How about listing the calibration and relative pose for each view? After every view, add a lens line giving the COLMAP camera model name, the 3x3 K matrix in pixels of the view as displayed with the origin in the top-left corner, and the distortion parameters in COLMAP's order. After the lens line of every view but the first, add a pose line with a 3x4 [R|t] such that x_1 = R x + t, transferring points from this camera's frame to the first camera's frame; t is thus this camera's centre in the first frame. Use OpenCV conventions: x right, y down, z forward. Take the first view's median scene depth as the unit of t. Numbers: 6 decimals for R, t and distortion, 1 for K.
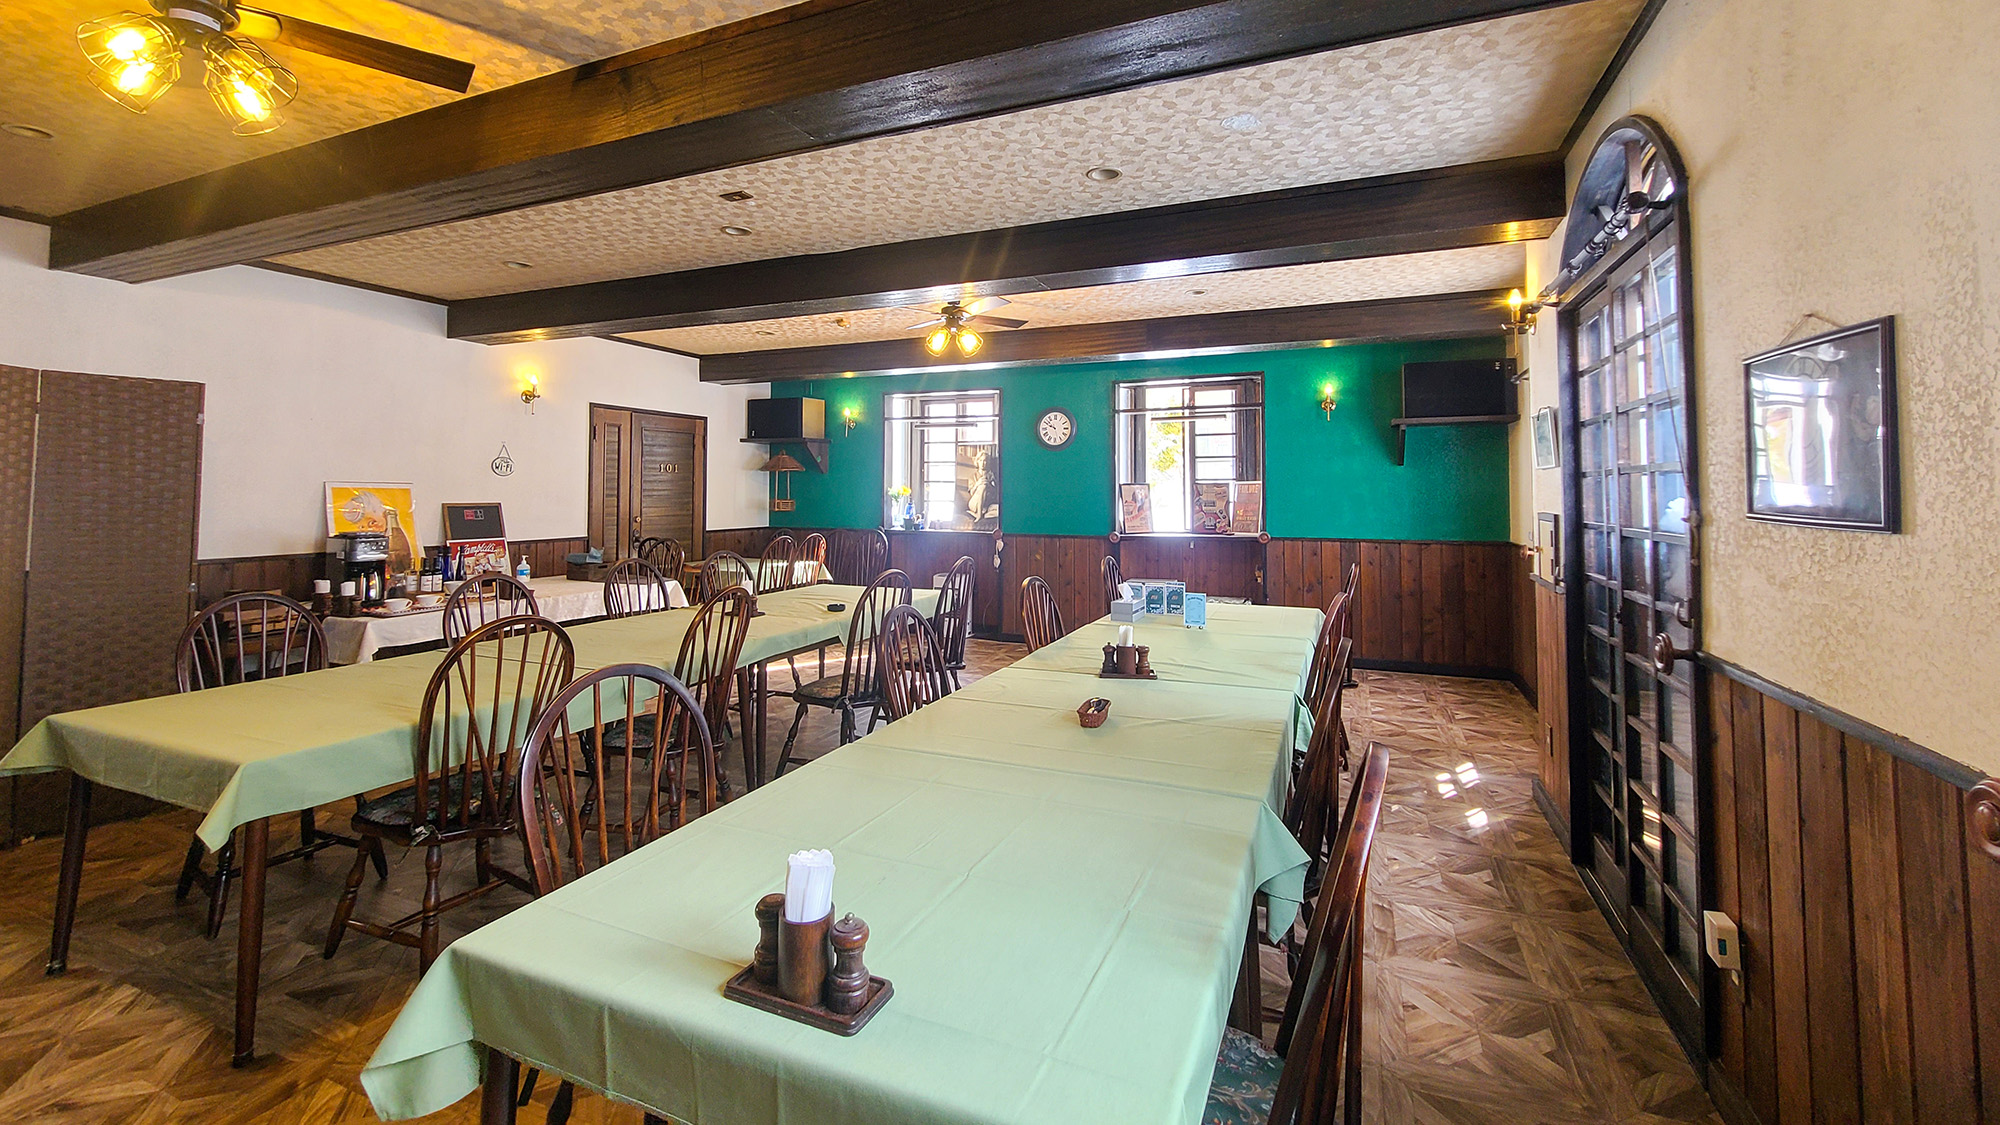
lens RADIAL K [[777.7, 0, 994.0], [0, 777.7, 556.7], [0, 0, 1]] dist [0.000309, -0.000486]
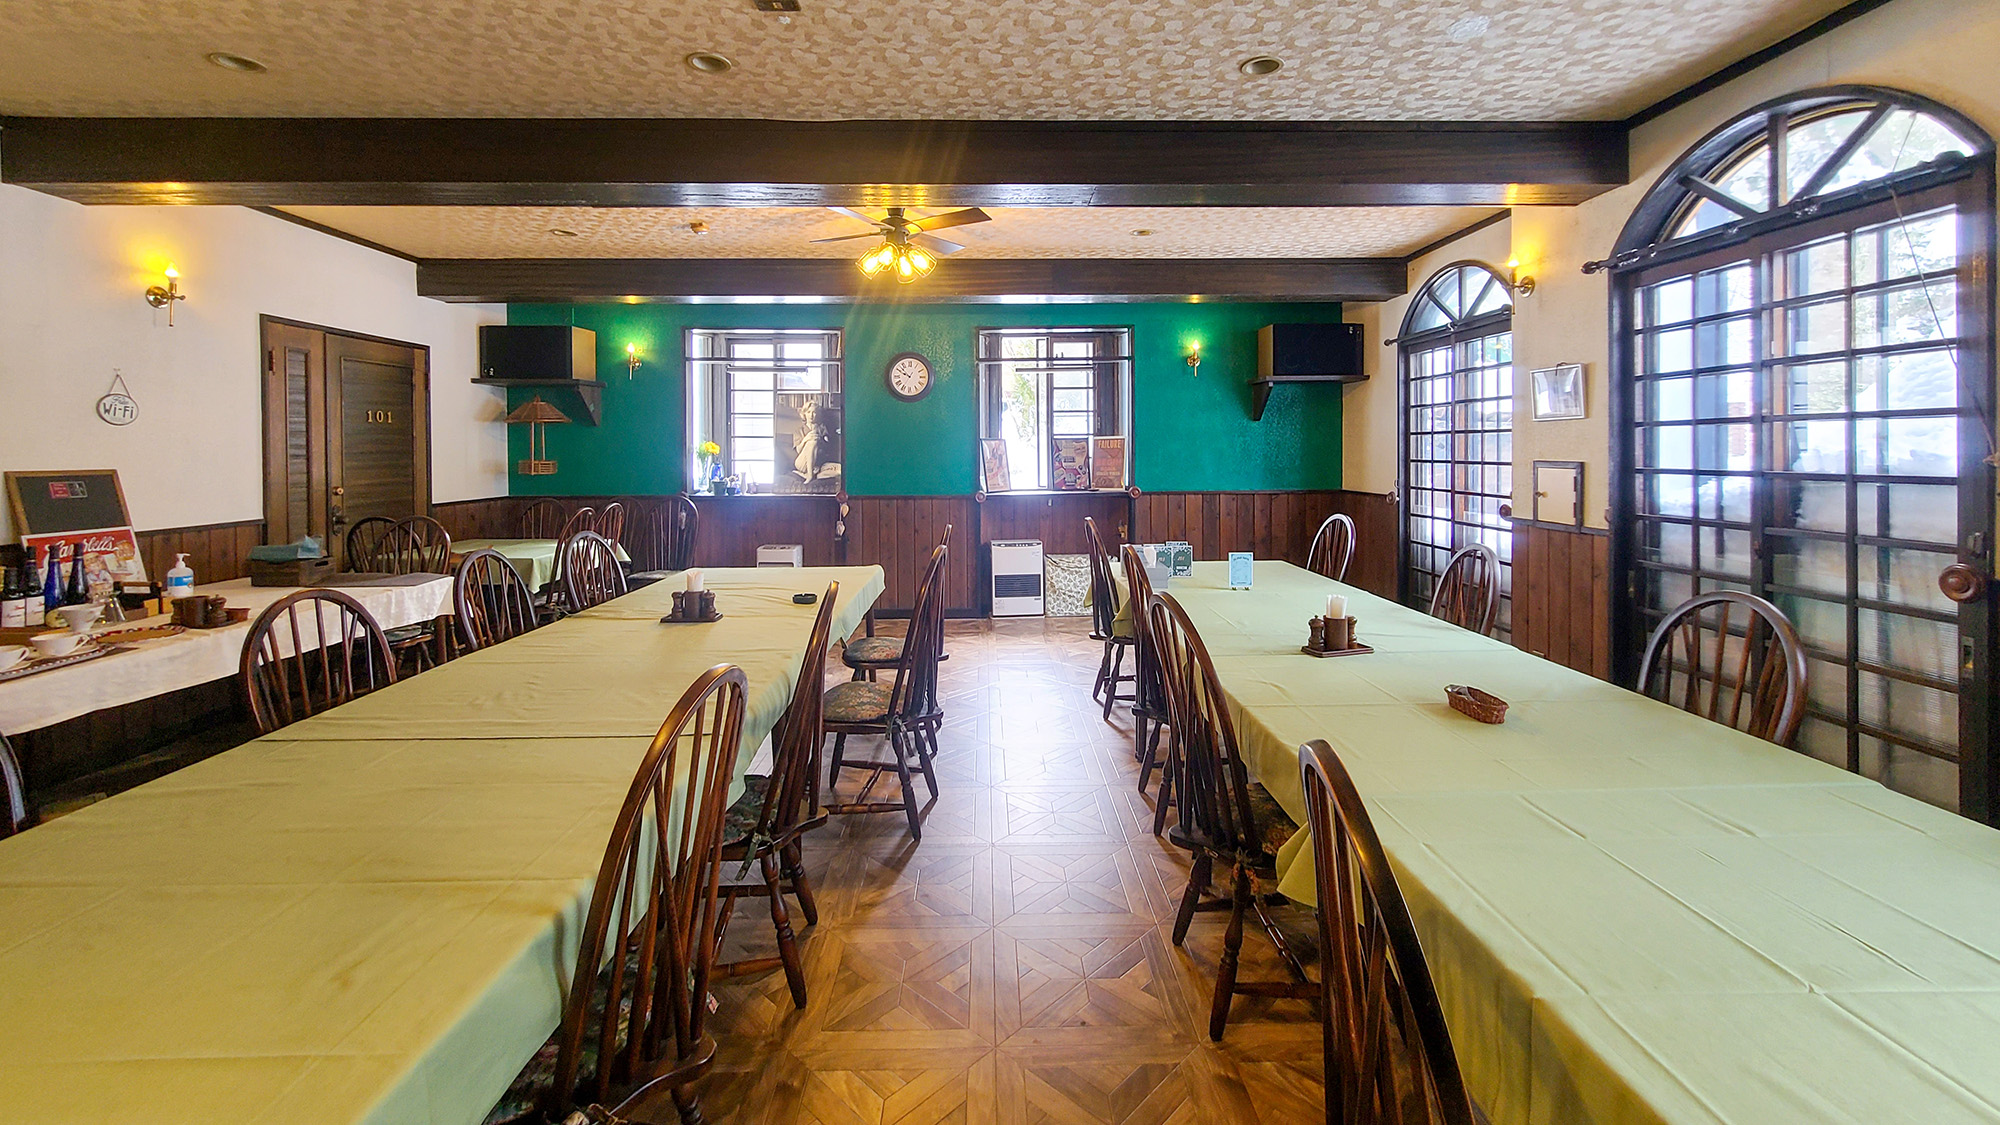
lens RADIAL K [[777.7, 0, 1002.5], [0, 777.7, 565.2], [0, 0, 1]] dist [0.000309, -0.000486]
pose [[0.917962, -0.063825, 0.391499, -0.187224], [0.038245, 0.996613, 0.072800, -0.009787], [-0.394820, -0.051855, 0.917294, 0.125205]]
